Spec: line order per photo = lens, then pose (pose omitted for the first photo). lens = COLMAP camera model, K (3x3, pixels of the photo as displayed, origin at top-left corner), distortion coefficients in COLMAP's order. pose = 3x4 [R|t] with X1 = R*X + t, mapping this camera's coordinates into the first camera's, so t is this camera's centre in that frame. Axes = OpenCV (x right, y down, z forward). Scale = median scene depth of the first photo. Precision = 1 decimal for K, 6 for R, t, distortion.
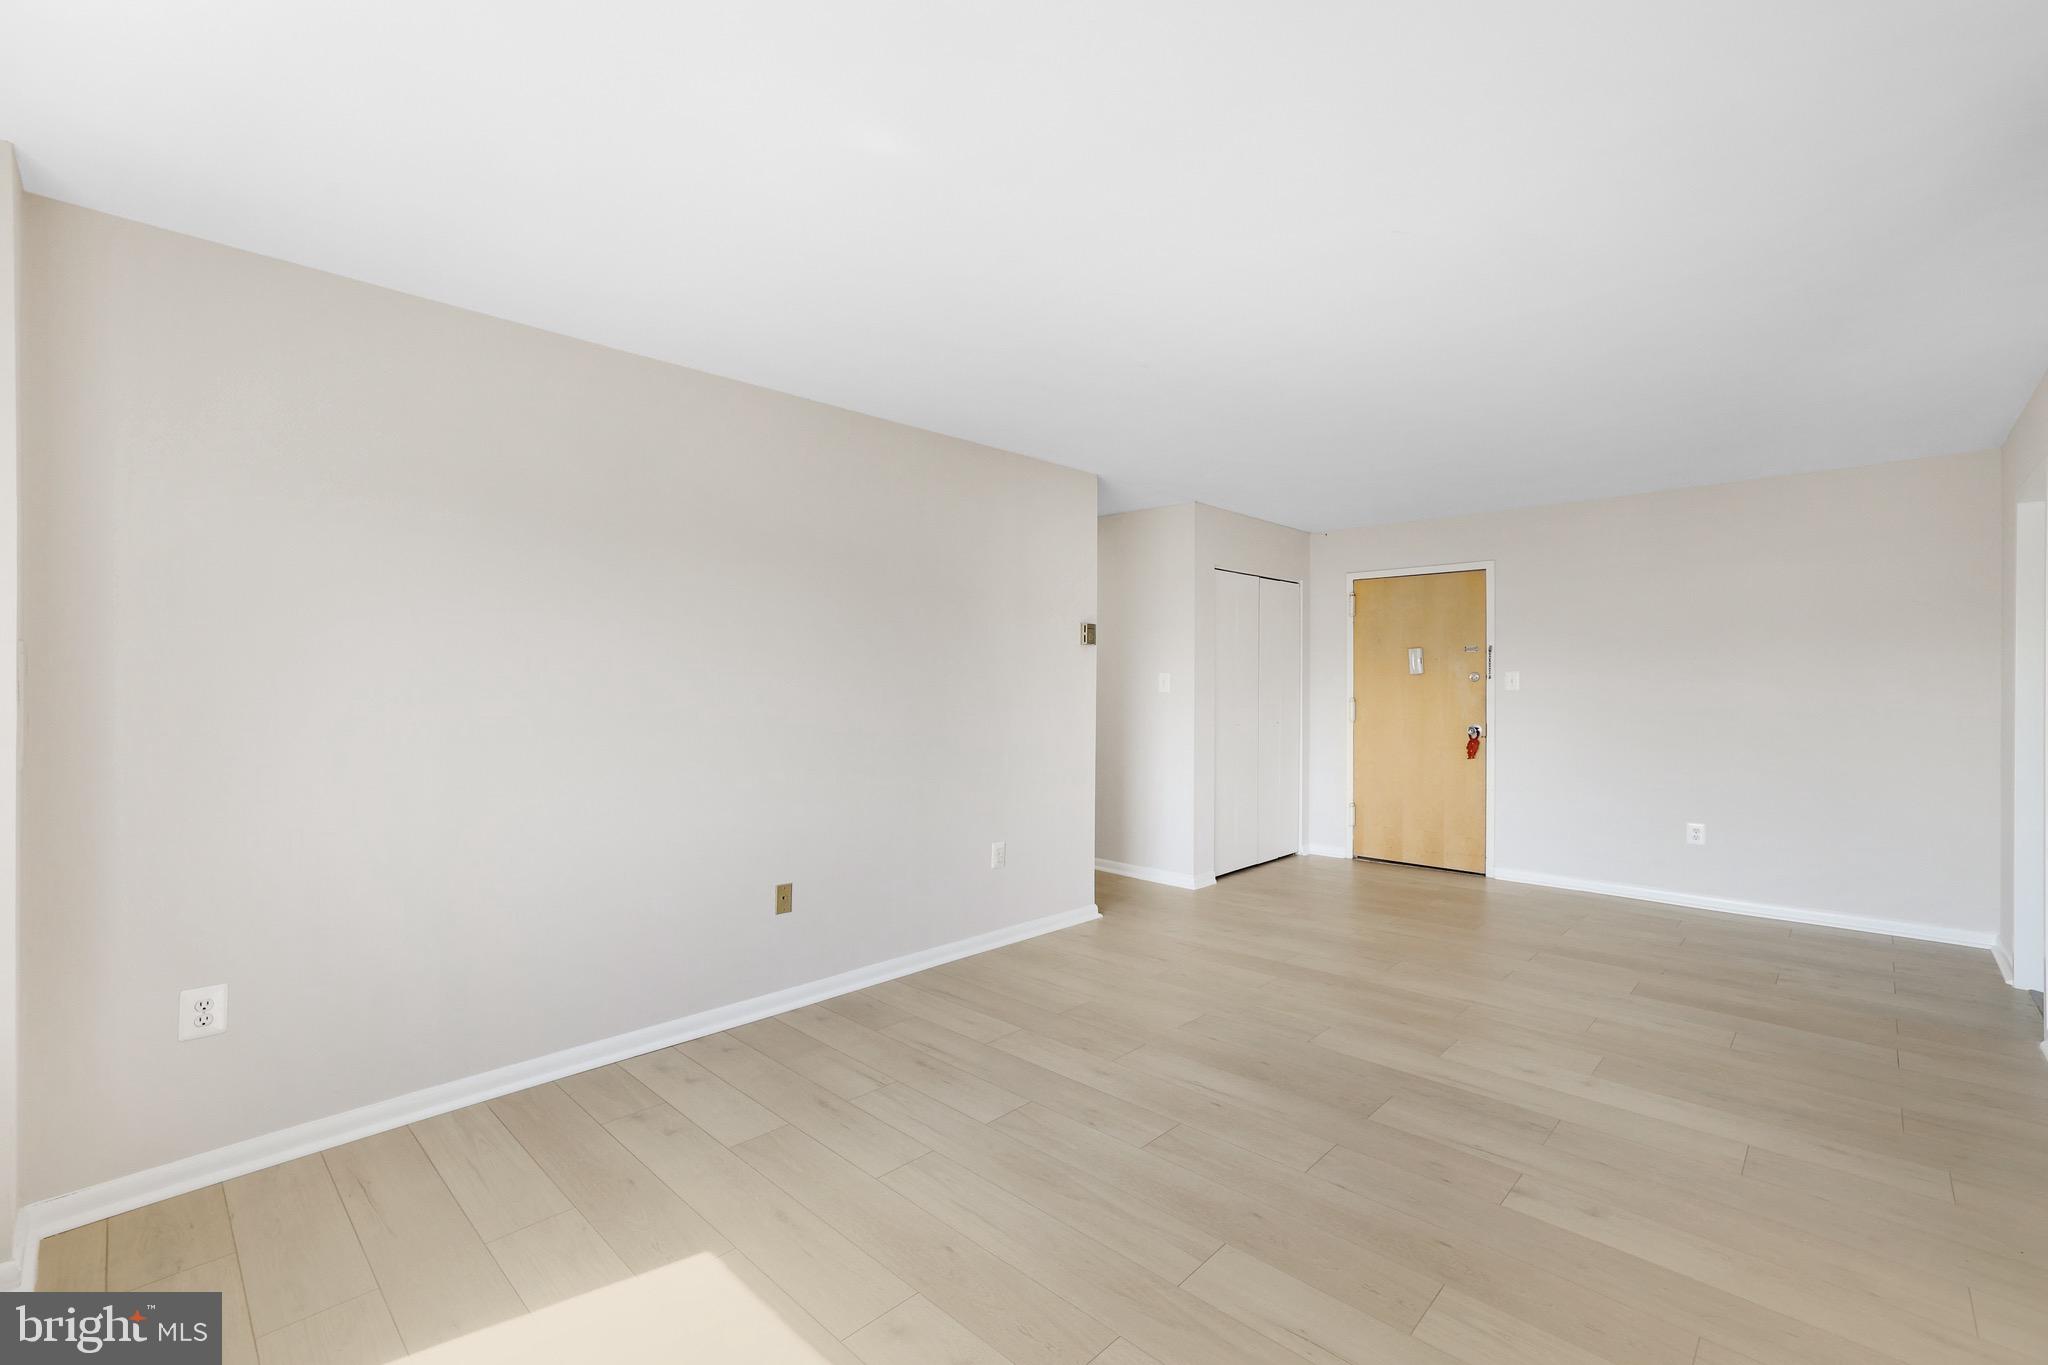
lens RADIAL K [[887.9, 0, 1034.8], [0, 887.9, 682.3], [0, 0, 1]] dist [-0.002146, 0.000020]
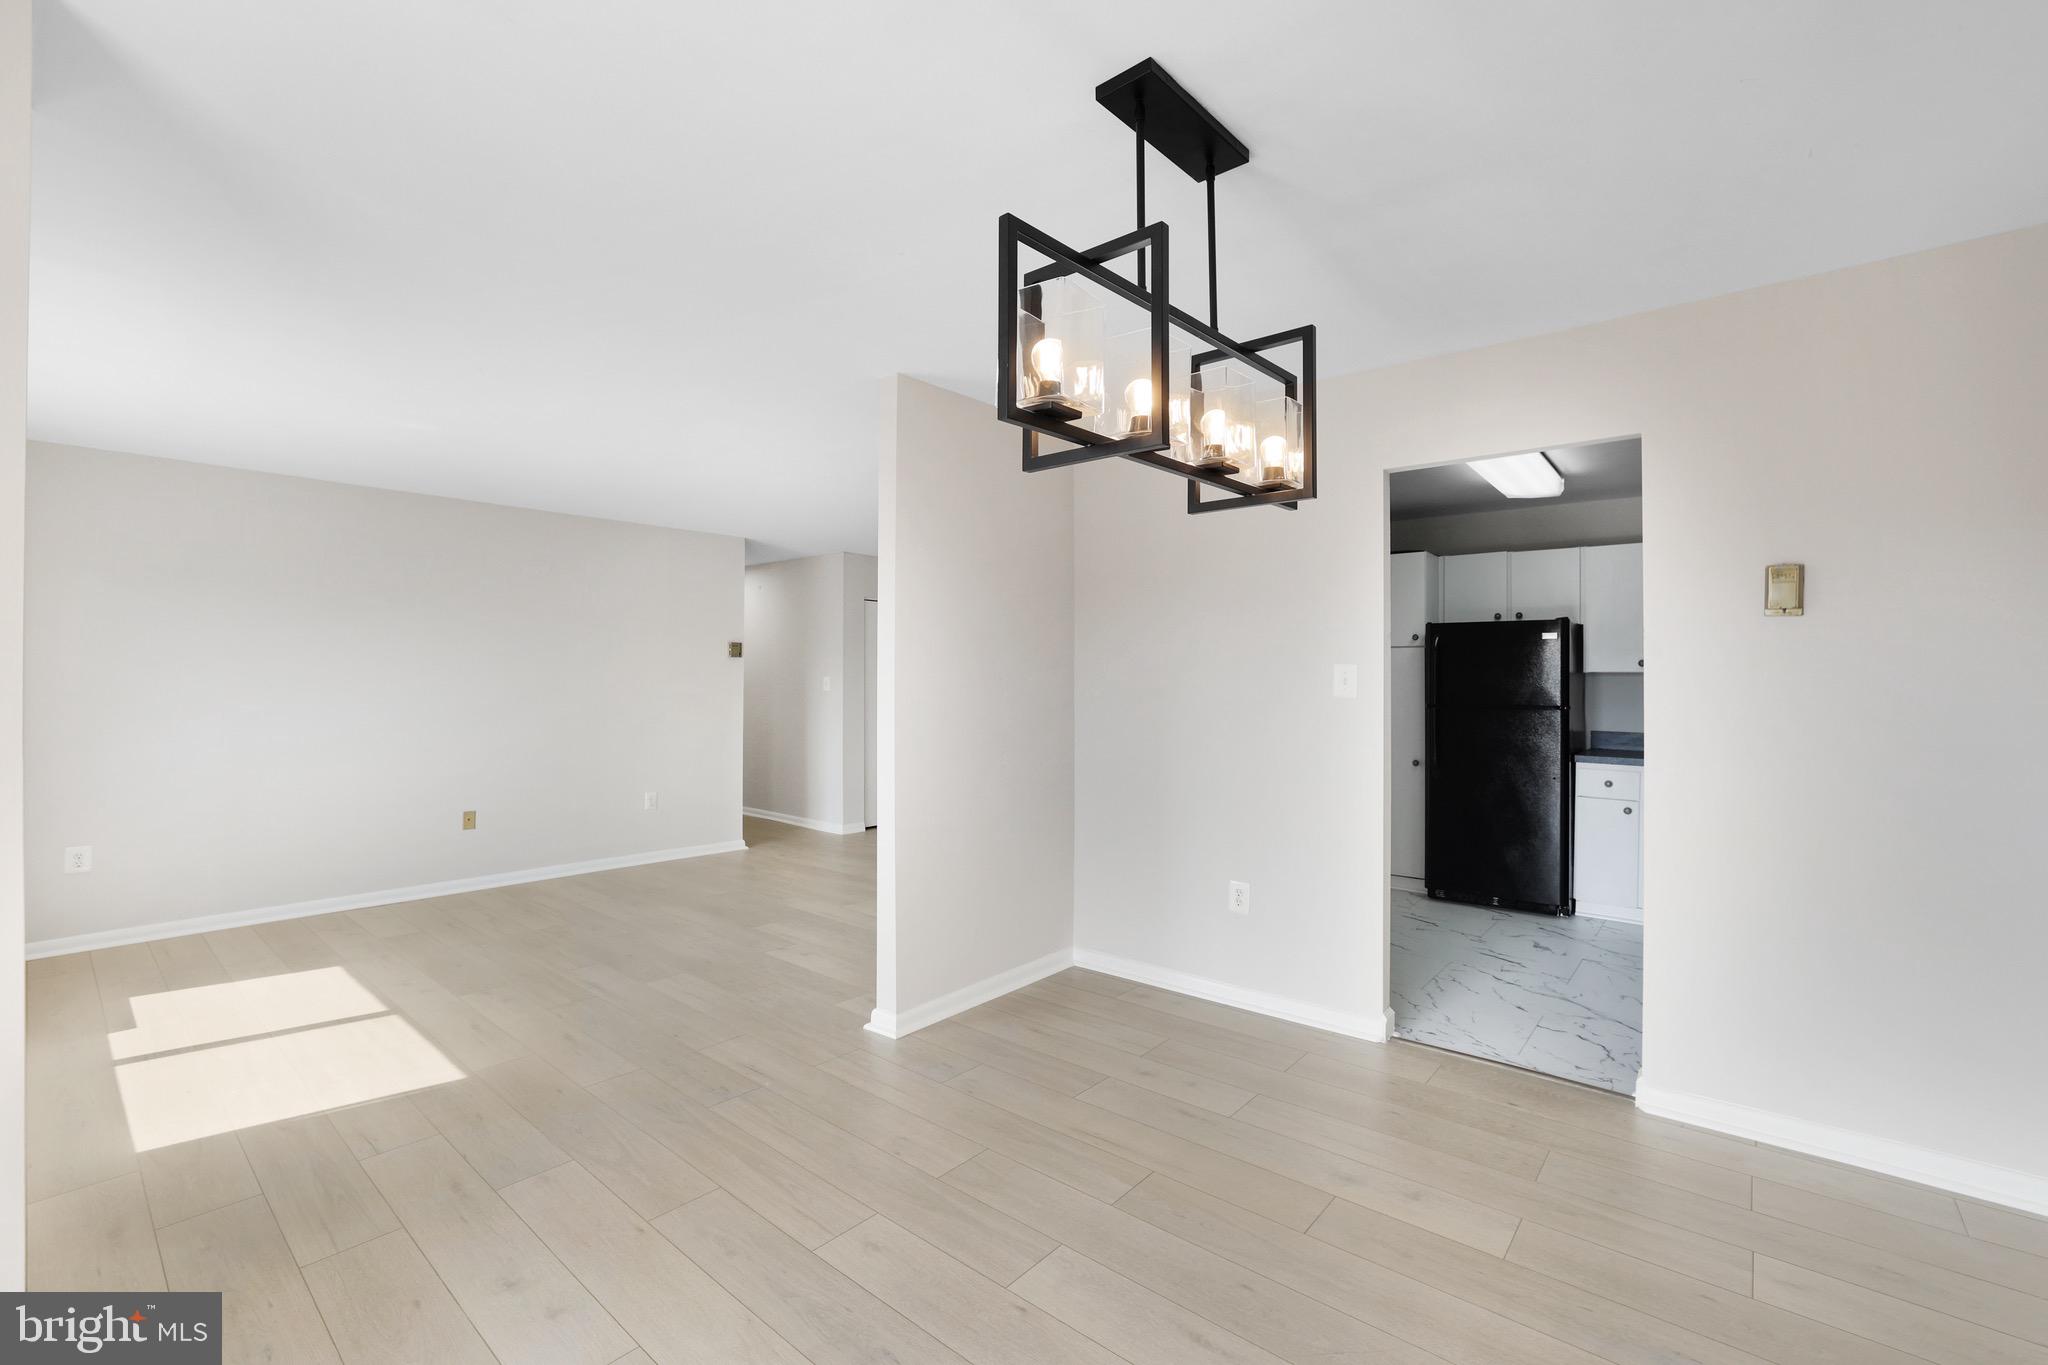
lens RADIAL K [[895.7, 0, 1024.0], [0, 895.7, 682.5], [0, 0, 1]] dist [-0.001694, 0.000027]
pose [[0.999408, 0.002157, 0.034335, 0.478383], [-0.002193, 0.999997, 0.001022, -0.004105], [-0.034333, -0.001096, 0.999410, -0.460496]]
